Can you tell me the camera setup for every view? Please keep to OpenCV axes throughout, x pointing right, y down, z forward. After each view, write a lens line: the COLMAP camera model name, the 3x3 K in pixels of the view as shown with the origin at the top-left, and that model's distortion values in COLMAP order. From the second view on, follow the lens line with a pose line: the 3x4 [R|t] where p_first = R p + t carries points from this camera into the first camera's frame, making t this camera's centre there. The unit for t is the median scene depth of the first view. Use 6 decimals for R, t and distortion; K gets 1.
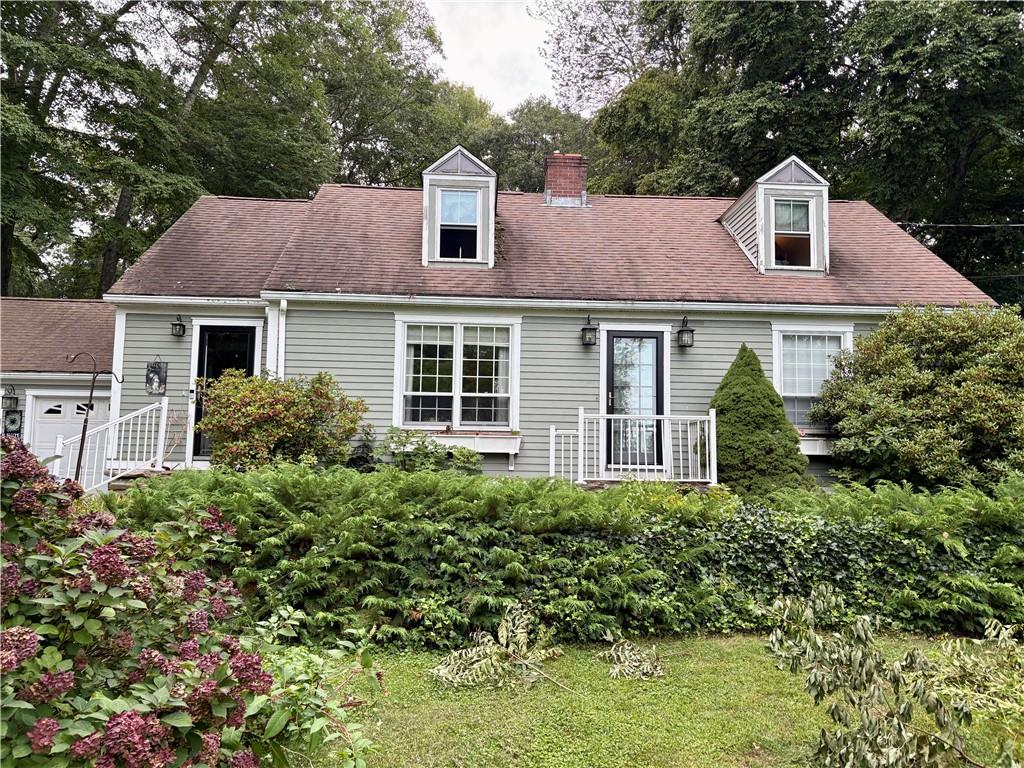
lens RADIAL K [[769.2, 0, 511.3], [0, 769.2, 386.2], [0, 0, 1]] dist [0.020716, -0.019319]
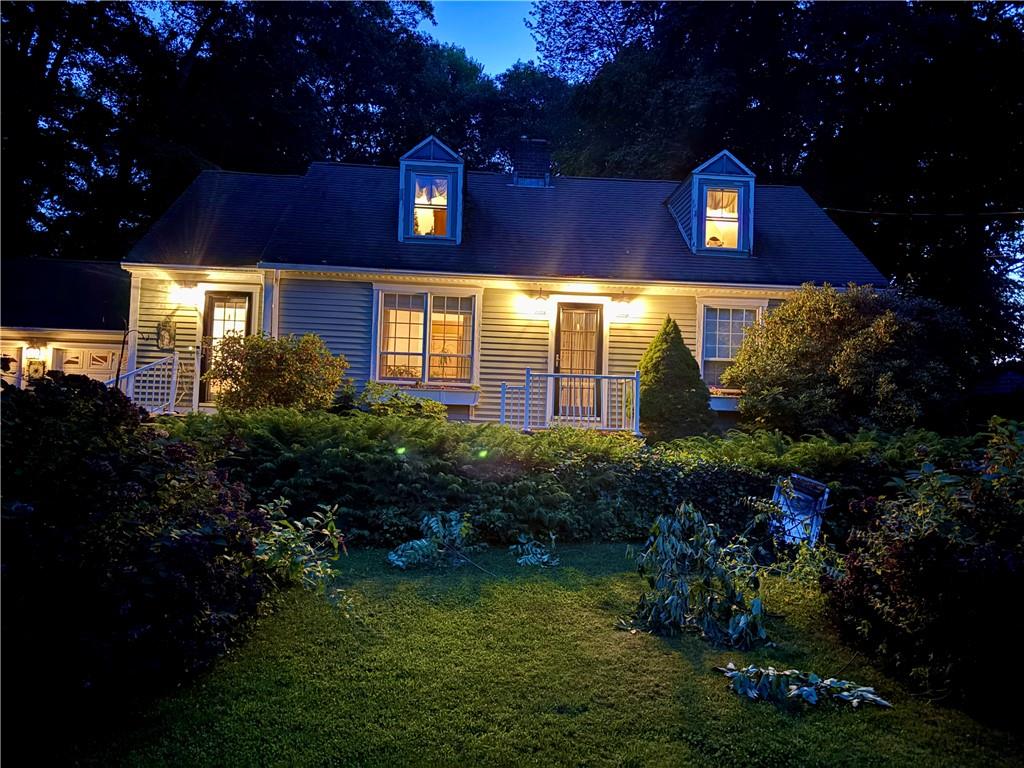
lens RADIAL K [[769.2, 0, 511.1], [0, 769.2, 383.9], [0, 0, 1]] dist [0.020716, -0.019319]
pose [[0.999814, 0.017003, 0.009109, 0.068226], [-0.017443, 0.998569, 0.050556, -0.007243], [-0.008236, -0.050705, 0.998680, -0.236979]]
